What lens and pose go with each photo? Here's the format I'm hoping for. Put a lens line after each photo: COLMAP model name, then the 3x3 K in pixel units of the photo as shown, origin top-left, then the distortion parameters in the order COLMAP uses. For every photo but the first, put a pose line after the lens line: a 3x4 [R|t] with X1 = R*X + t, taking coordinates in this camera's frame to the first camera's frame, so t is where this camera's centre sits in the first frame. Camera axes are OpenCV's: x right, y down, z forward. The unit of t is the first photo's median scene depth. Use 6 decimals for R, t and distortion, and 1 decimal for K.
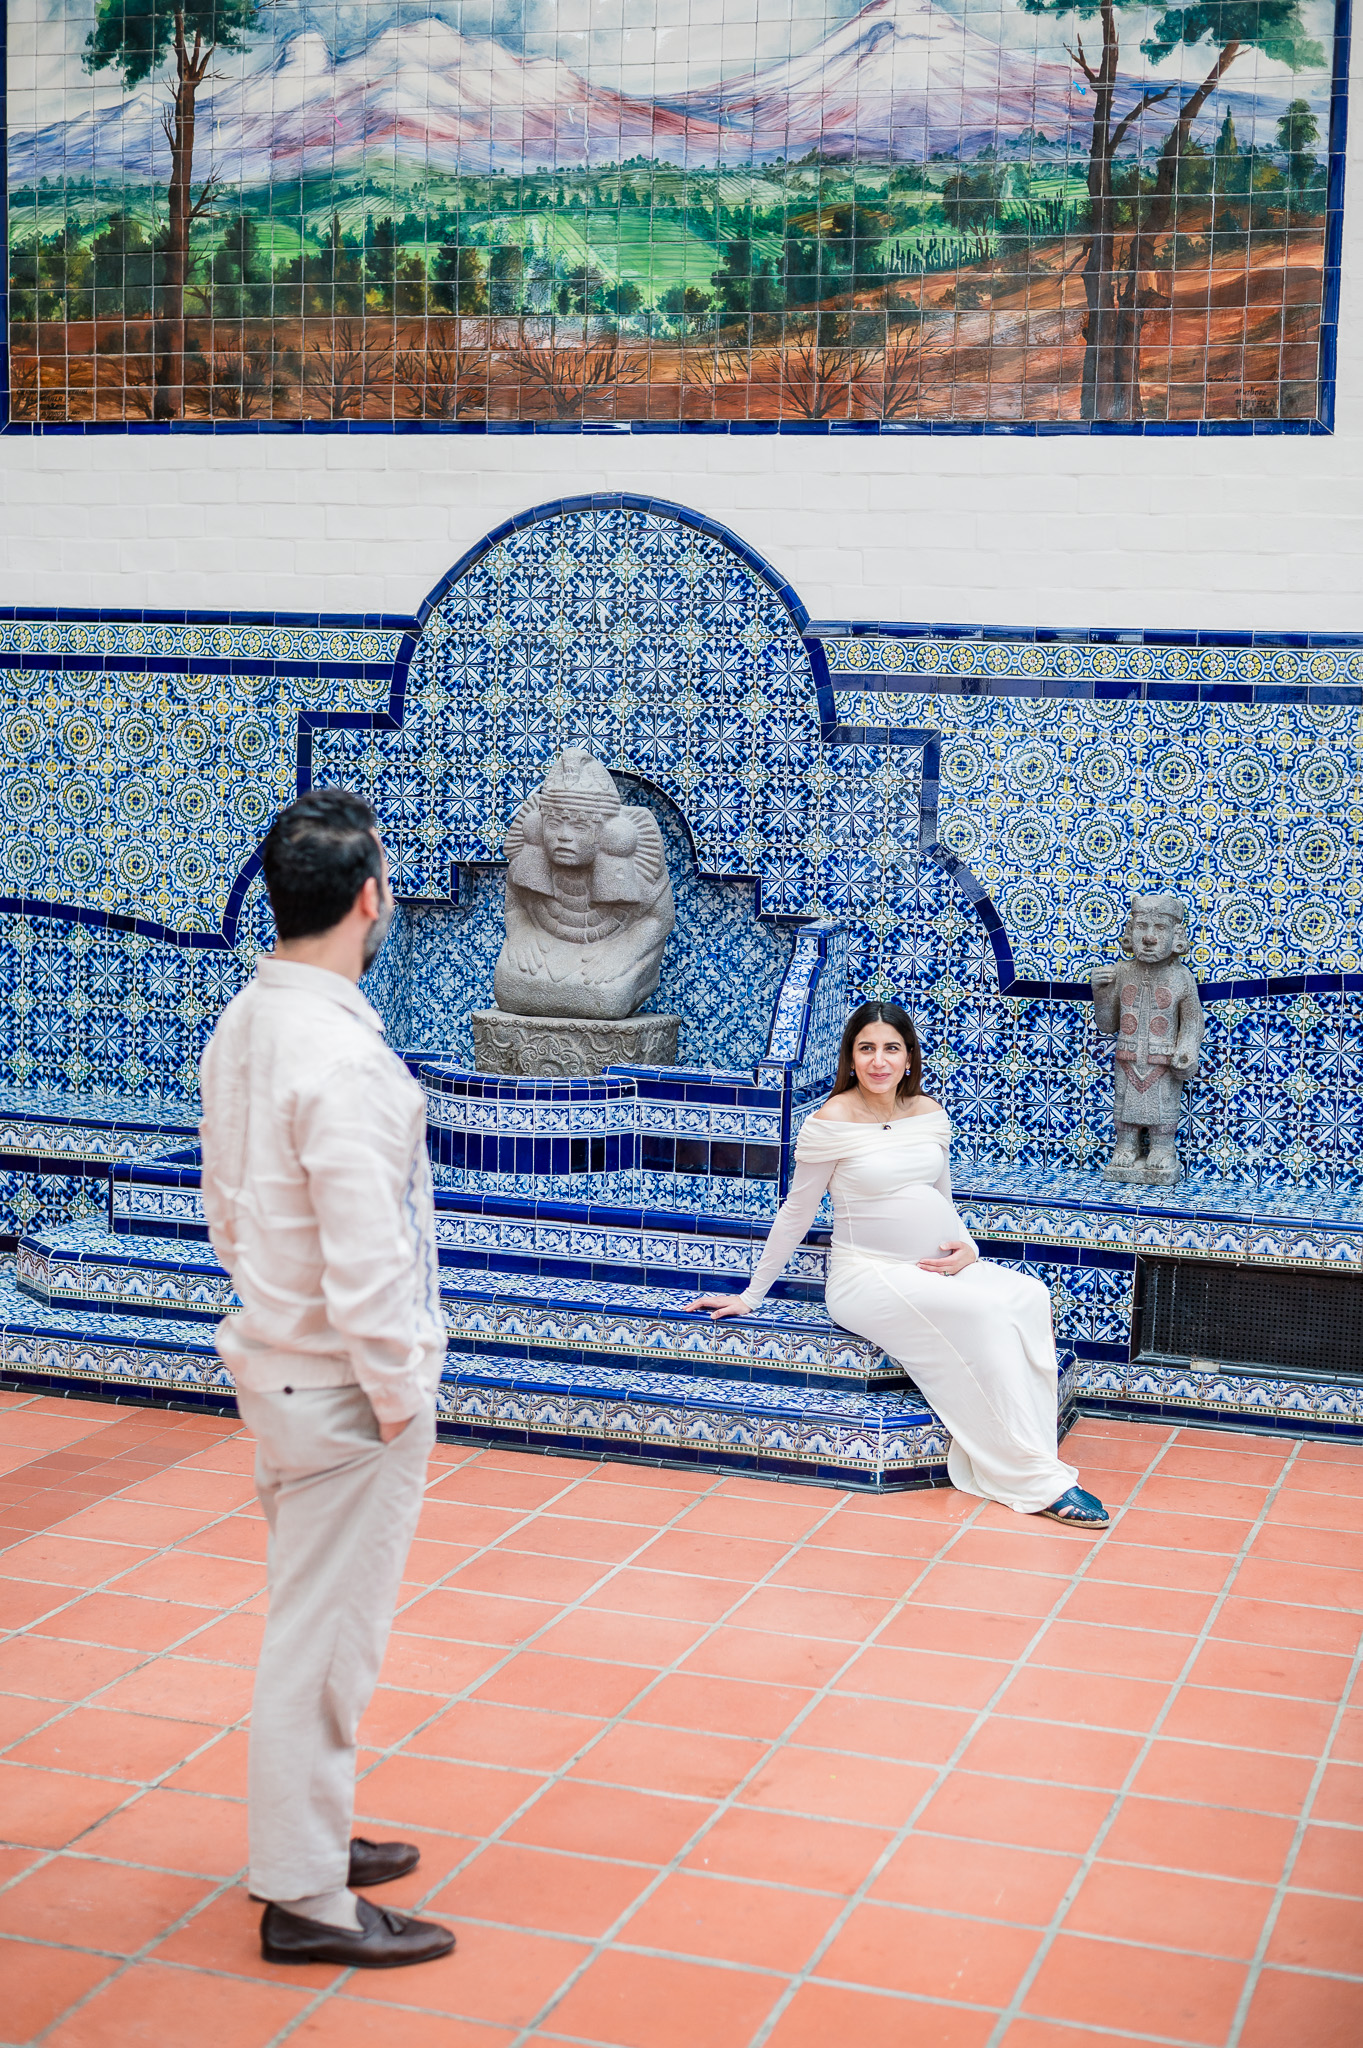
lens RADIAL K [[3107.0, 0, 681.5], [0, 3107.0, 1024.0], [0, 0, 1]] dist [0.000346, -0.105373]
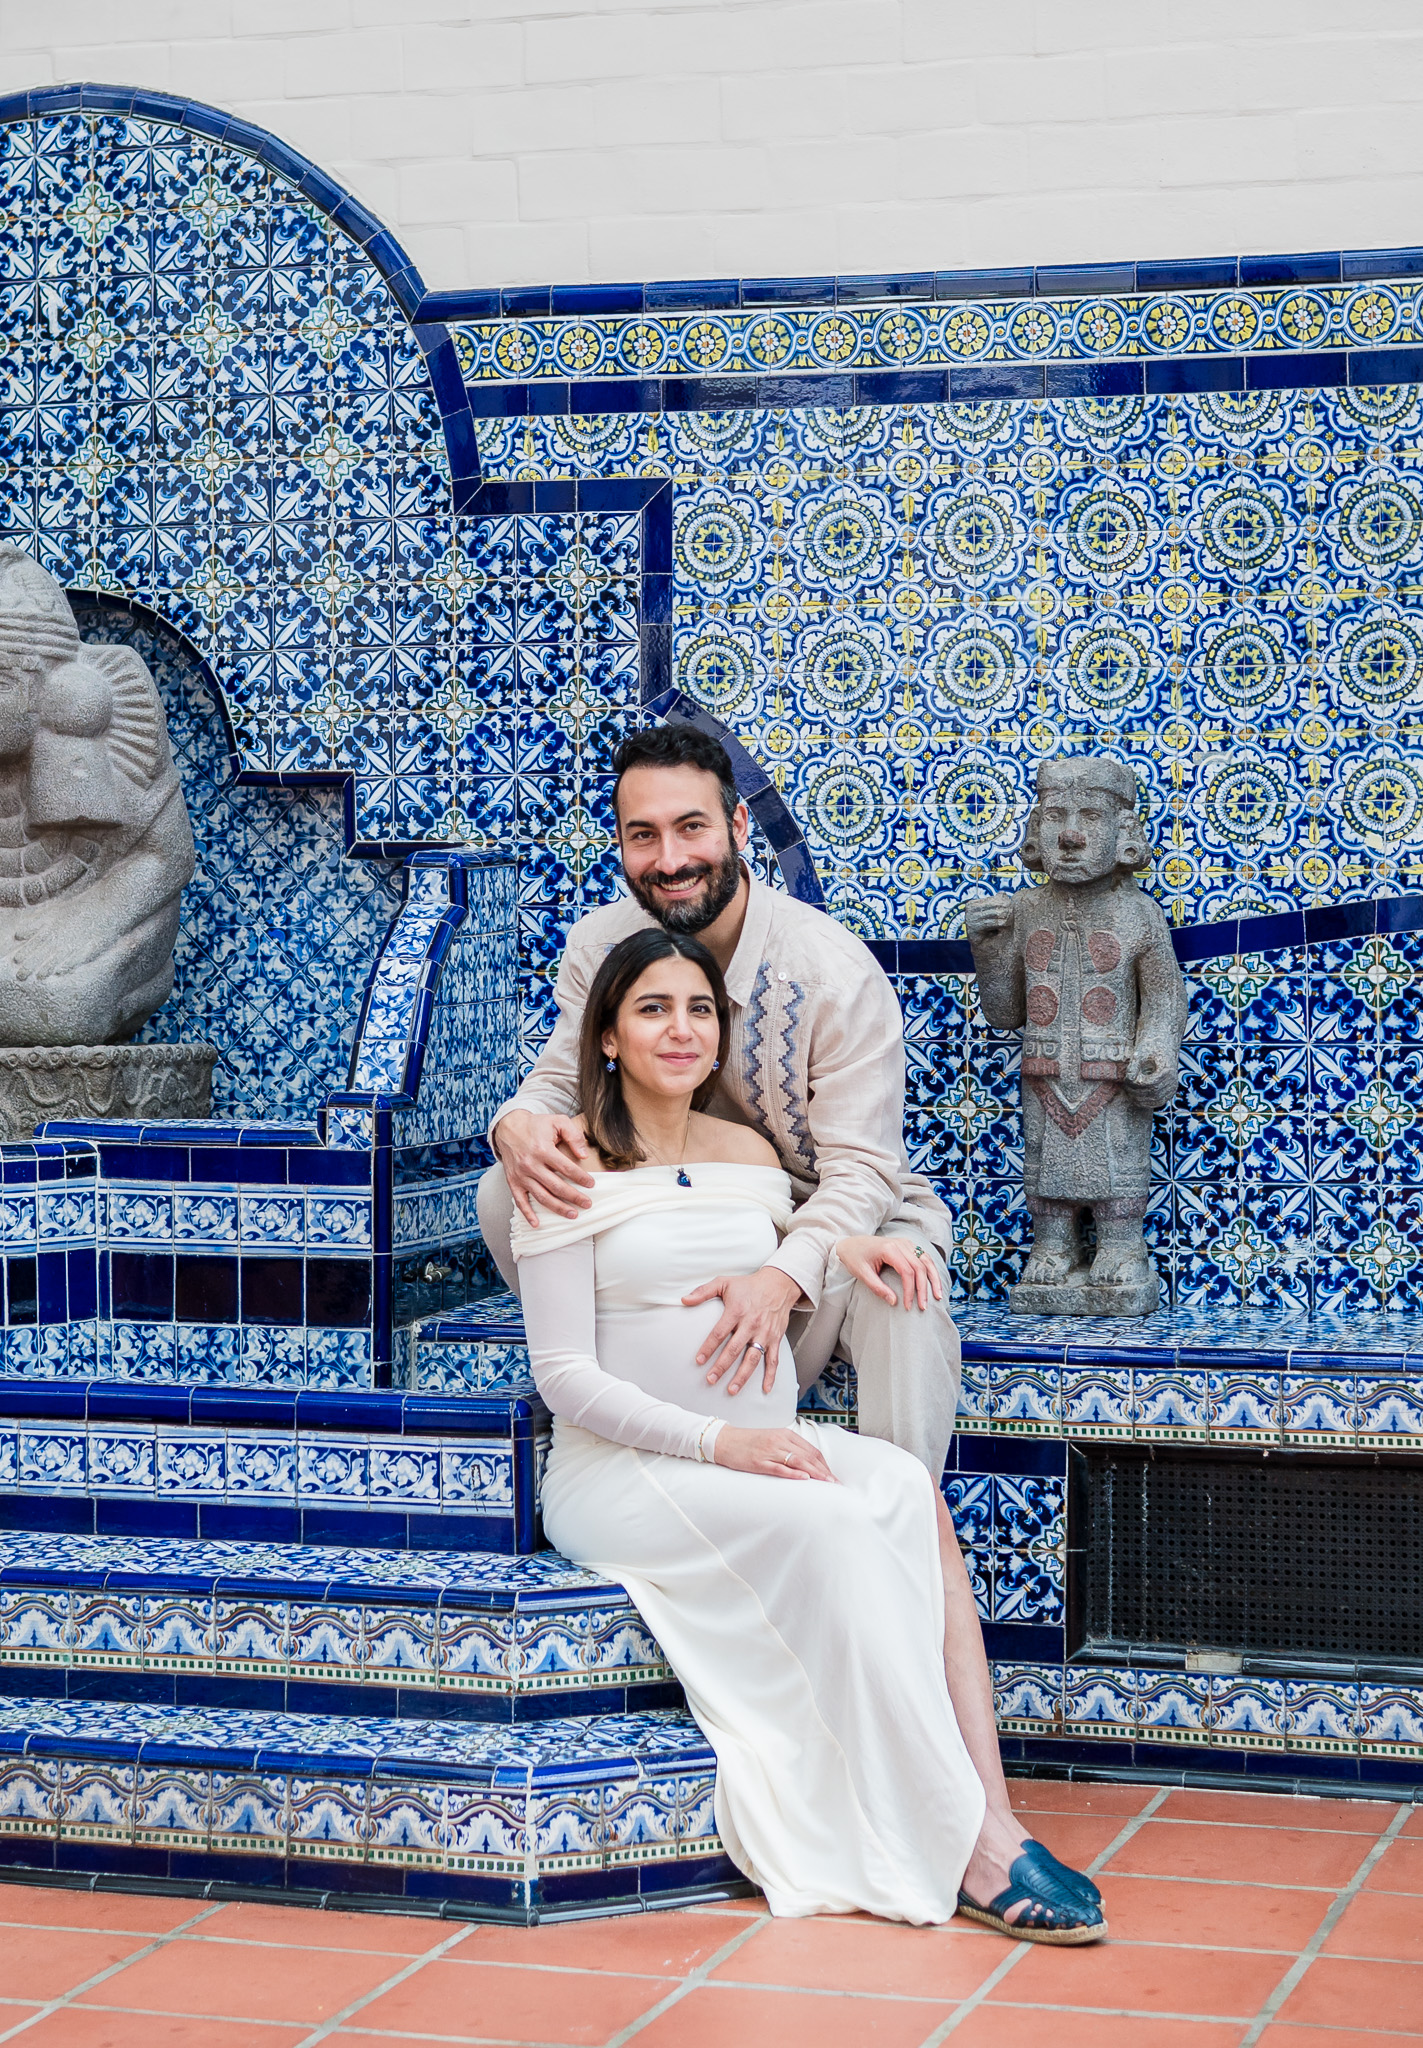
lens RADIAL K [[4297.0, 0, 706.9], [0, 4297.0, 801.2], [0, 0, 1]] dist [0.005385, -0.066010]
pose [[0.999433, -0.033656, 0.000315, 0.088149], [0.033324, 0.988170, -0.149697, 0.071619], [0.004727, 0.149622, 0.988732, 0.280419]]
